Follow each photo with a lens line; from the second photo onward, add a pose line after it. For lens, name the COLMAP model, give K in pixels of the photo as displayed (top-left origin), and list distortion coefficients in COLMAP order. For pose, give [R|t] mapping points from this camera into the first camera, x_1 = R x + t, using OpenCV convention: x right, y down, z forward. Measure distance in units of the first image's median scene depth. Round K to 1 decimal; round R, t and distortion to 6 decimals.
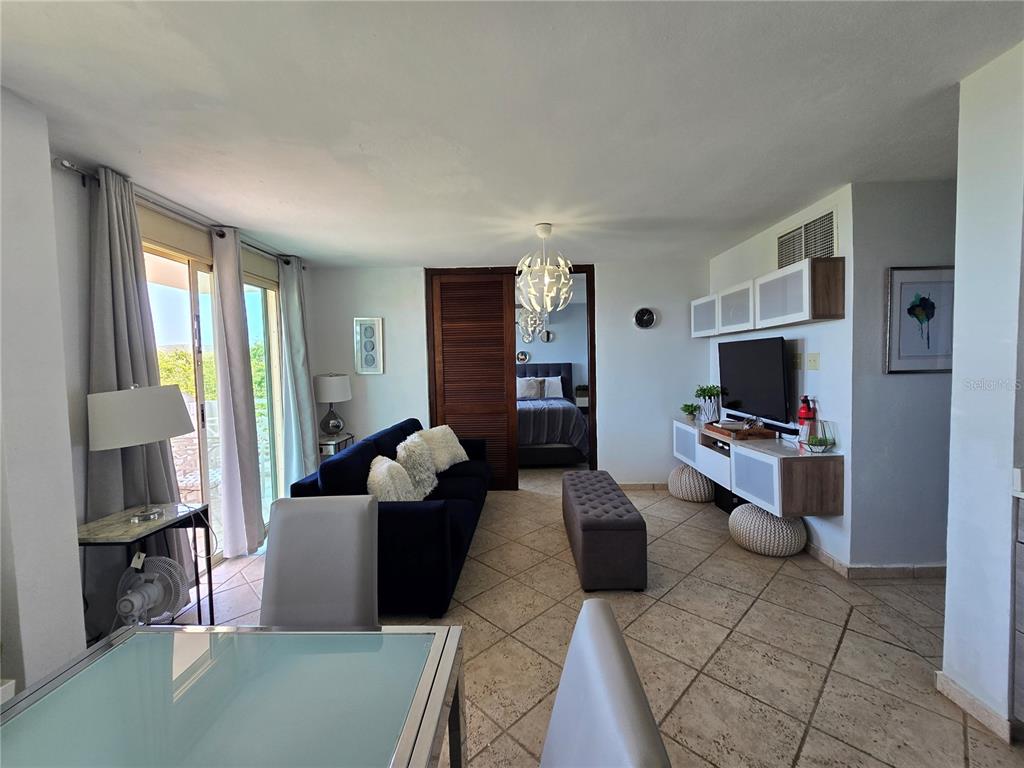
lens RADIAL K [[424.3, 0, 512.9], [0, 424.3, 380.1], [0, 0, 1]] dist [-0.002029, -0.000133]
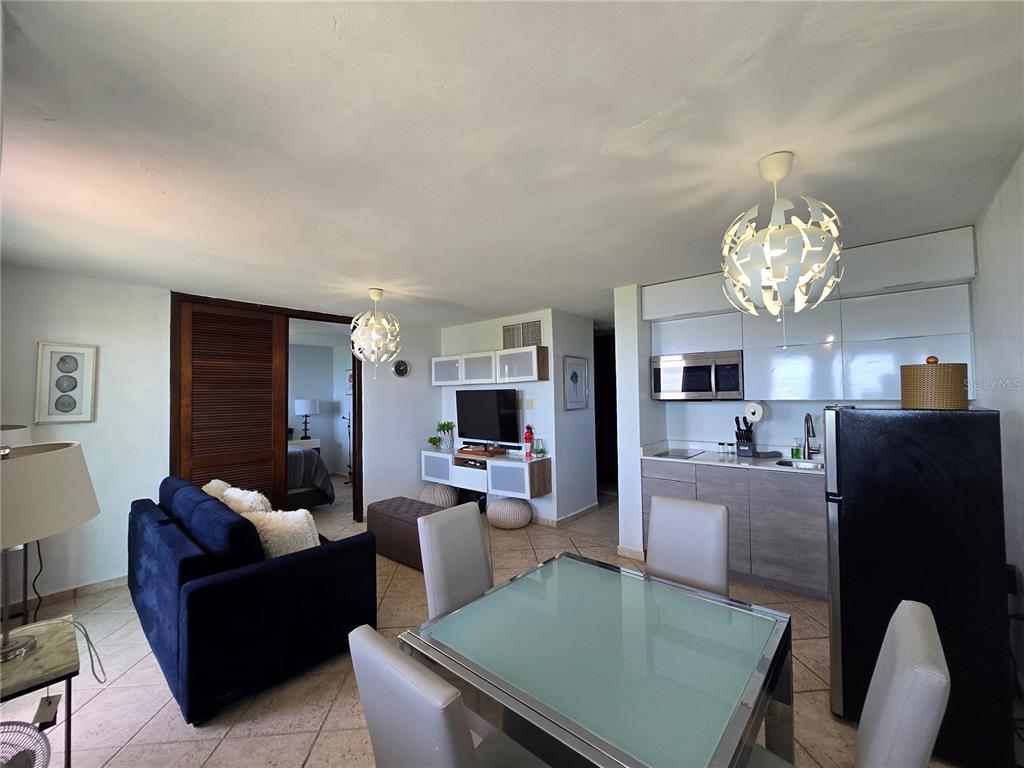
lens RADIAL K [[418.9, 0, 509.8], [0, 418.9, 379.0], [0, 0, 1]] dist [-0.002062, -0.000065]
pose [[0.643332, 0.041693, 0.764451, -0.574942], [0.033377, 0.996039, -0.082412, -0.008347], [-0.764859, 0.078534, 0.639393, -0.011978]]
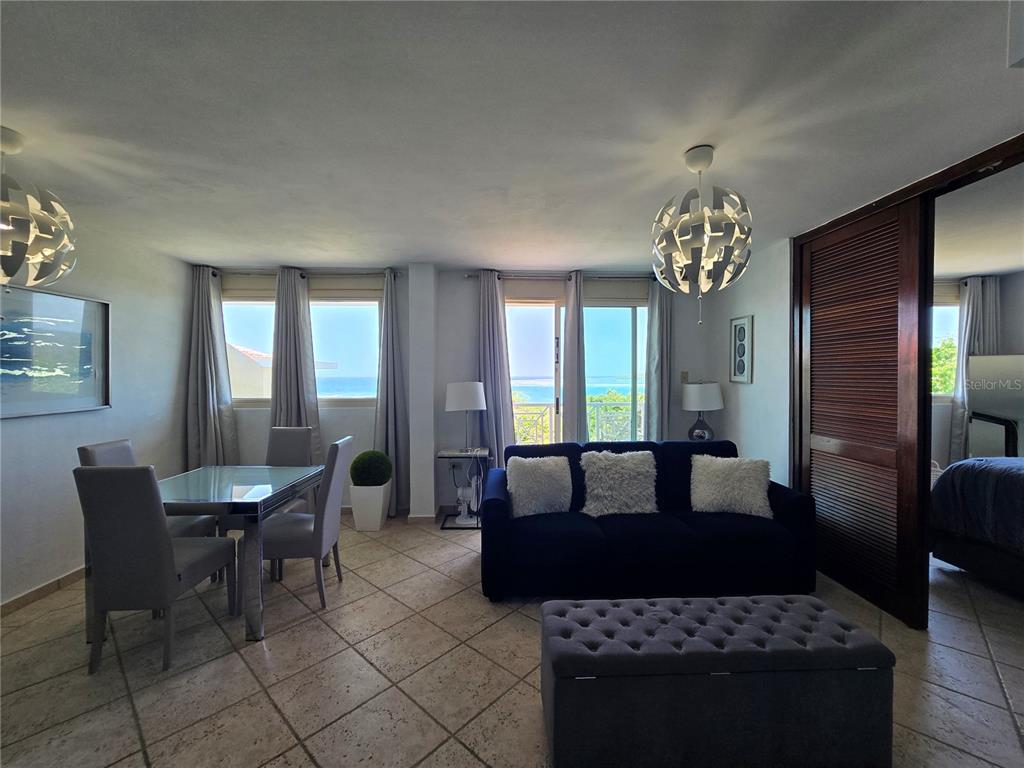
lens RADIAL K [[418.9, 0, 509.8], [0, 418.9, 379.0], [0, 0, 1]] dist [-0.002062, -0.000065]
pose [[0.069019, 0.030040, -0.997163, 0.670761], [-0.037952, 0.998902, 0.027465, -0.041050], [0.996893, 0.035948, 0.070084, 0.700323]]
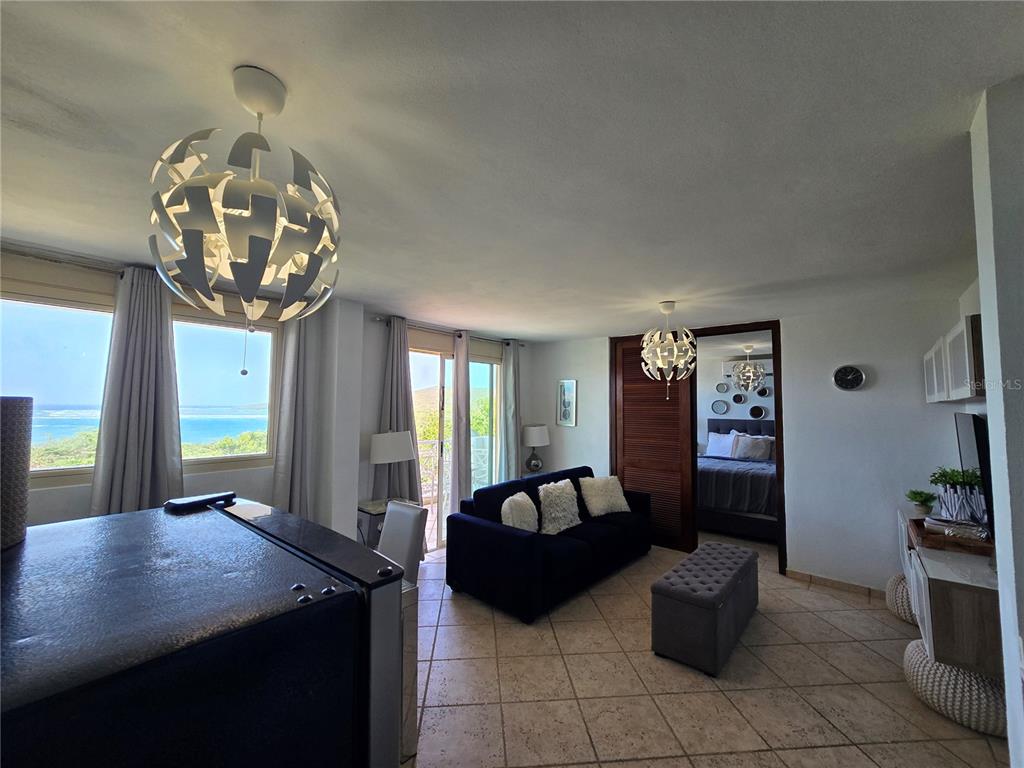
lens RADIAL K [[418.9, 0, 509.8], [0, 418.9, 379.0], [0, 0, 1]] dist [-0.002062, -0.000065]
pose [[0.771666, -0.012418, -0.635907, 0.451141], [-0.051325, 0.995333, -0.081720, -0.060002], [0.633954, 0.095698, 0.767427, -0.069603]]
